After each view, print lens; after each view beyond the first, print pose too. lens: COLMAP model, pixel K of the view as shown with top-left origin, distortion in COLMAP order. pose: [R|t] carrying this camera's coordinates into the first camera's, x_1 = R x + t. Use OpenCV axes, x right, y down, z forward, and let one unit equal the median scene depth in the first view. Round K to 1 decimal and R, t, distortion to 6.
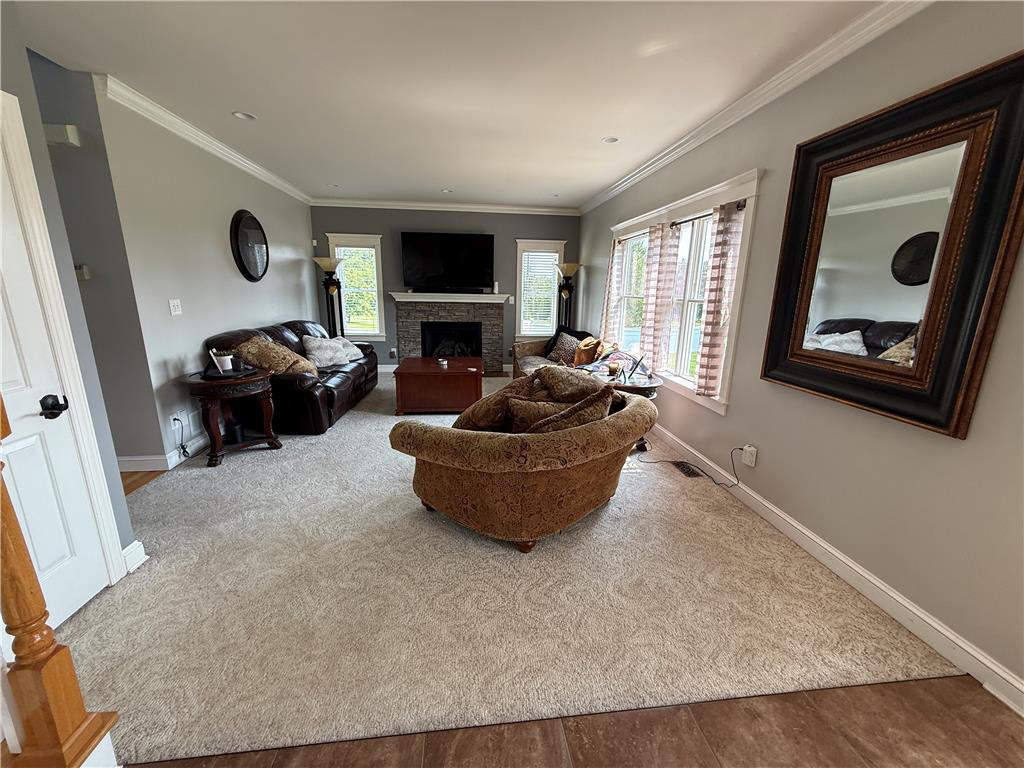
lens RADIAL K [[409.3, 0, 512.7], [0, 409.3, 385.1], [0, 0, 1]] dist [0.000207, 0.000292]
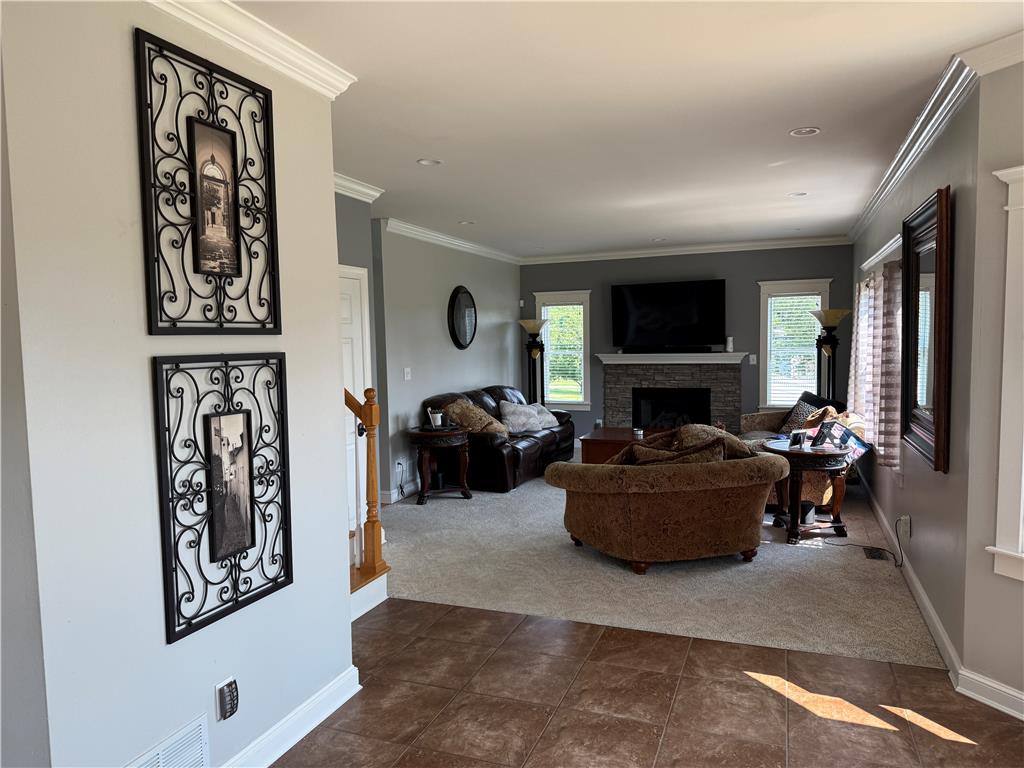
lens RADIAL K [[716.1, 0, 511.5], [0, 716.1, 384.5], [0, 0, 1]] dist [-0.002901, -0.000706]
pose [[0.886446, -0.003273, -0.462821, 0.398321], [-0.073209, 0.986395, -0.147194, 0.119313], [0.457006, 0.164362, 0.874146, -0.644897]]
